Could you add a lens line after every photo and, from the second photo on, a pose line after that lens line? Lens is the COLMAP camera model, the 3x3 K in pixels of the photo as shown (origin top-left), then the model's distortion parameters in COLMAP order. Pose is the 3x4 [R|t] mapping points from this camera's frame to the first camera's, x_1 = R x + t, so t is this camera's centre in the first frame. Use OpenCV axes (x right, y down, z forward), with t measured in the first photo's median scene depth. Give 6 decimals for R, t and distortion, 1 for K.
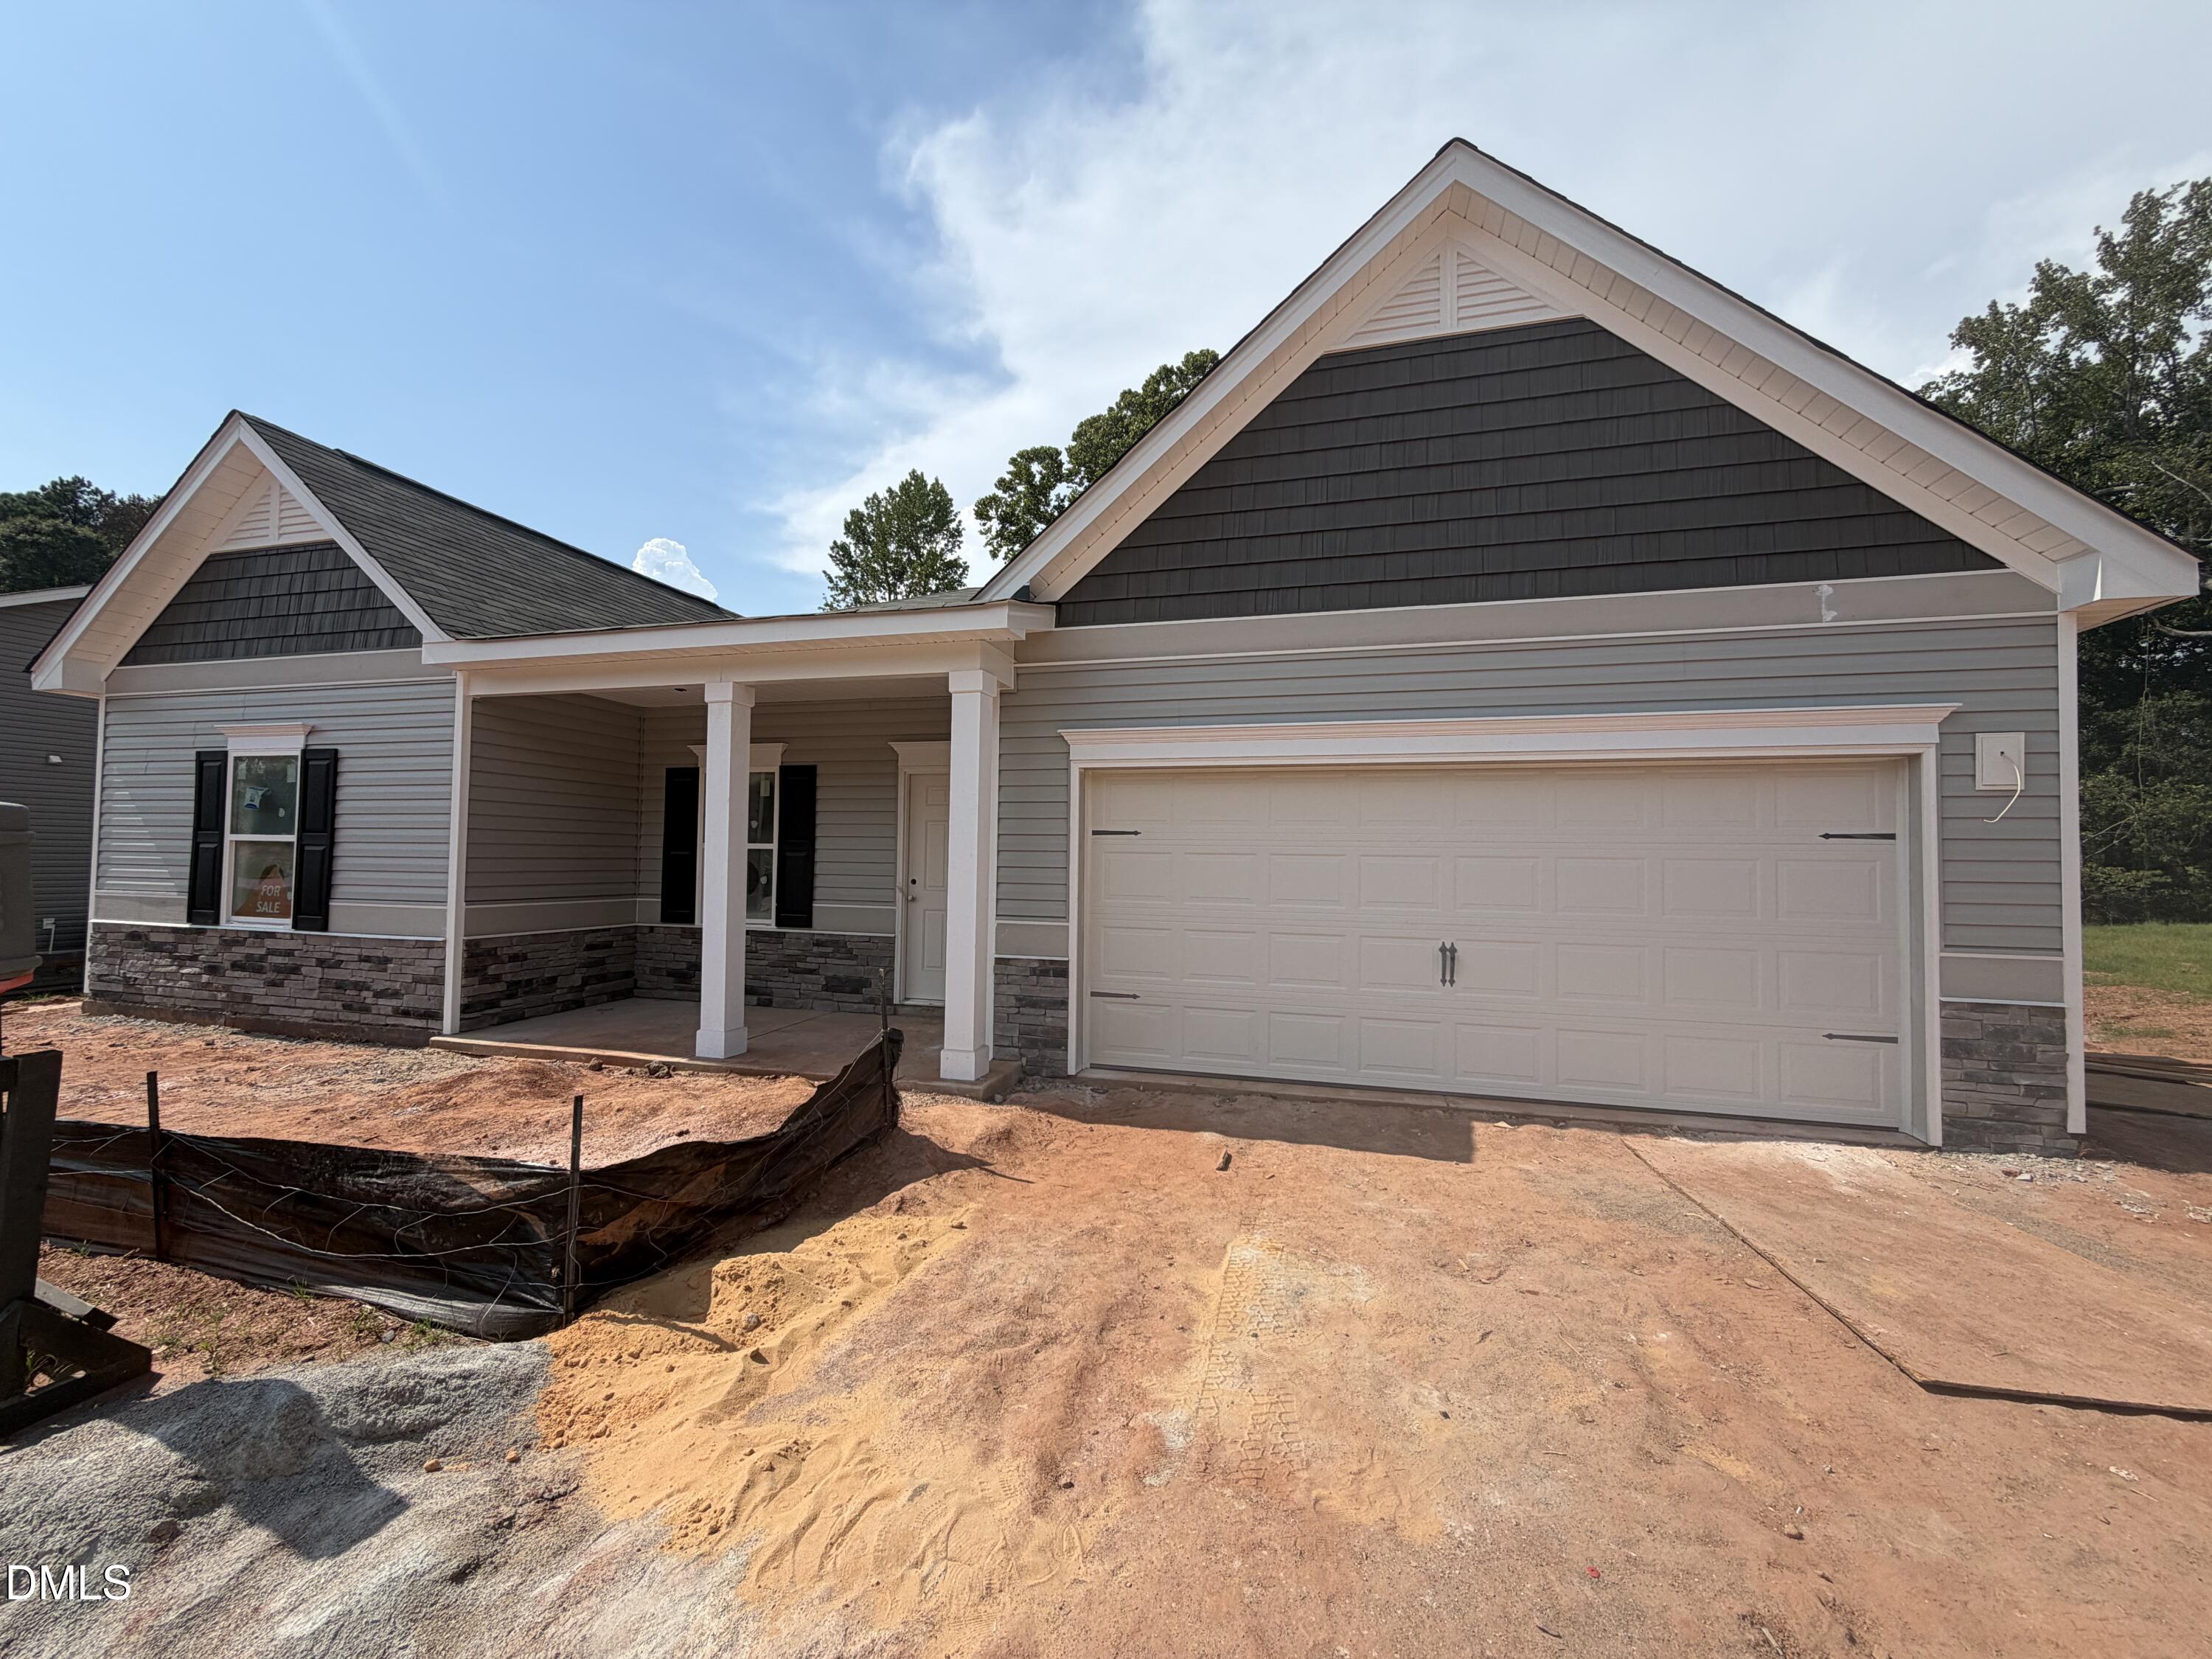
lens RADIAL K [[885.7, 0, 1095.6], [0, 885.7, 834.7], [0, 0, 1]] dist [0.001323, -0.000179]
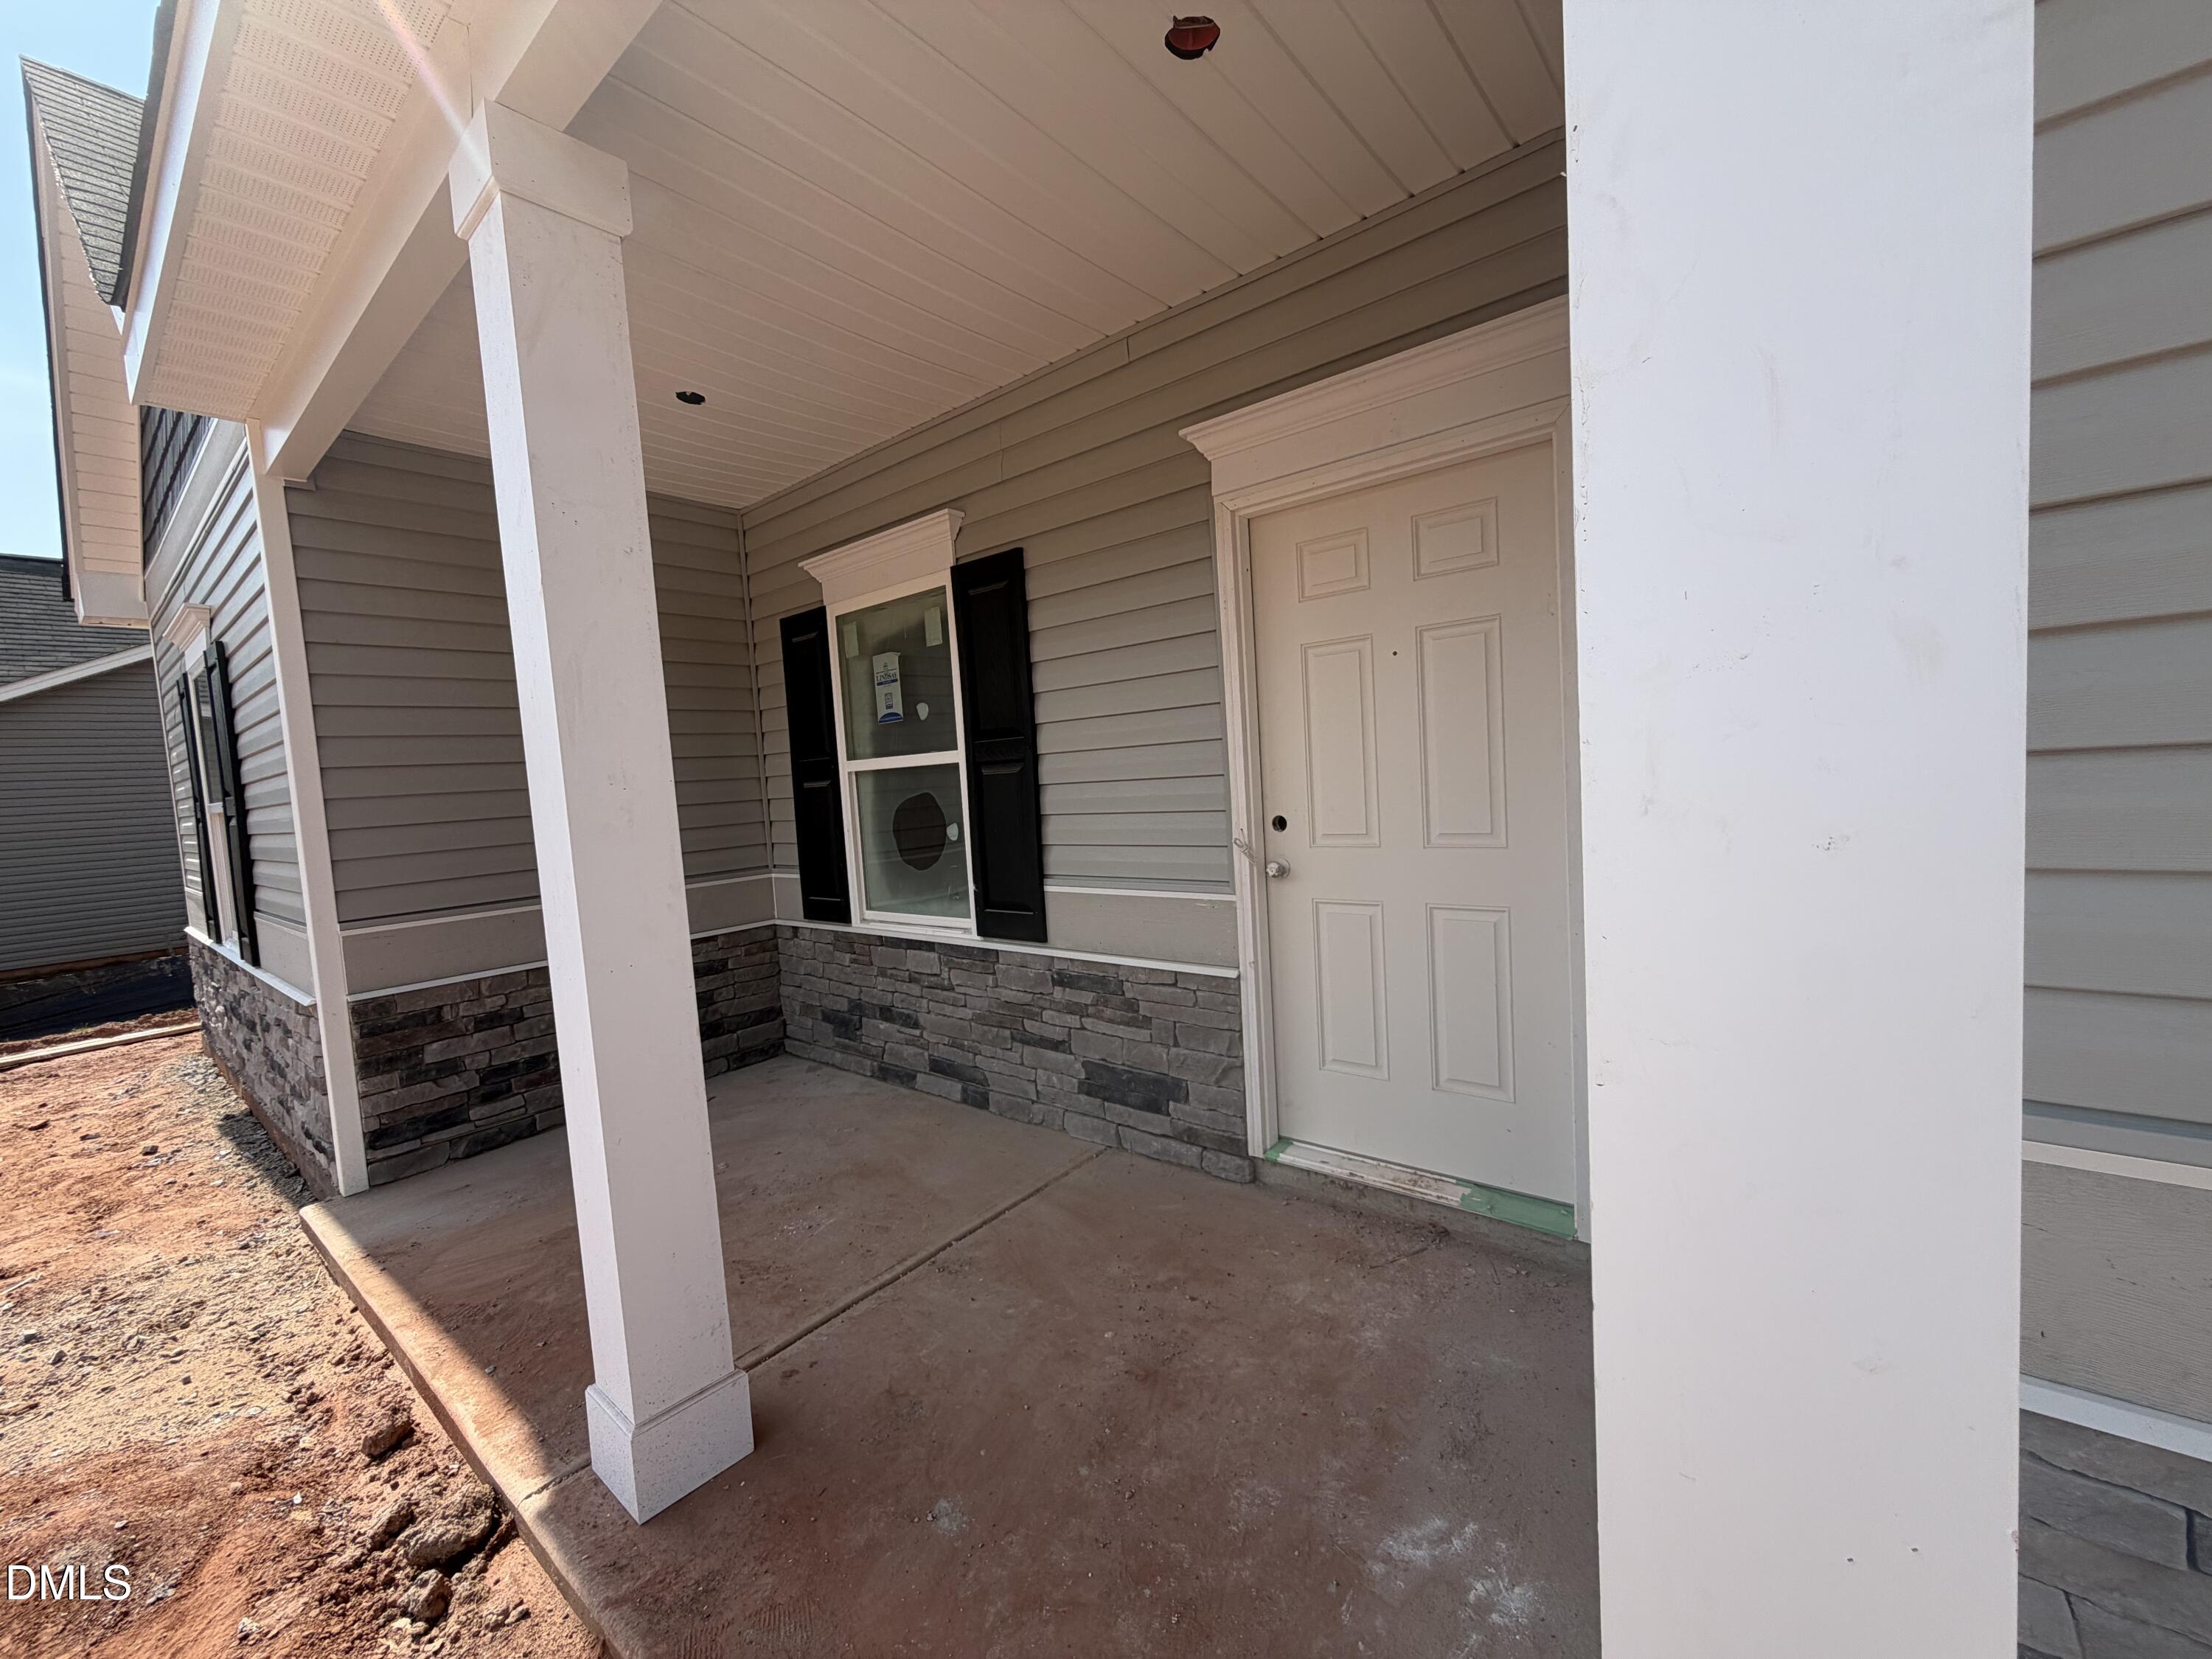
lens RADIAL K [[885.7, 0, 1099.8], [0, 885.7, 834.0], [0, 0, 1]] dist [0.001323, -0.000179]
pose [[0.910750, -0.043810, -0.410627, -0.123167], [0.088429, 0.991981, 0.090295, 0.018438], [0.403379, -0.118548, 0.907321, 0.636999]]
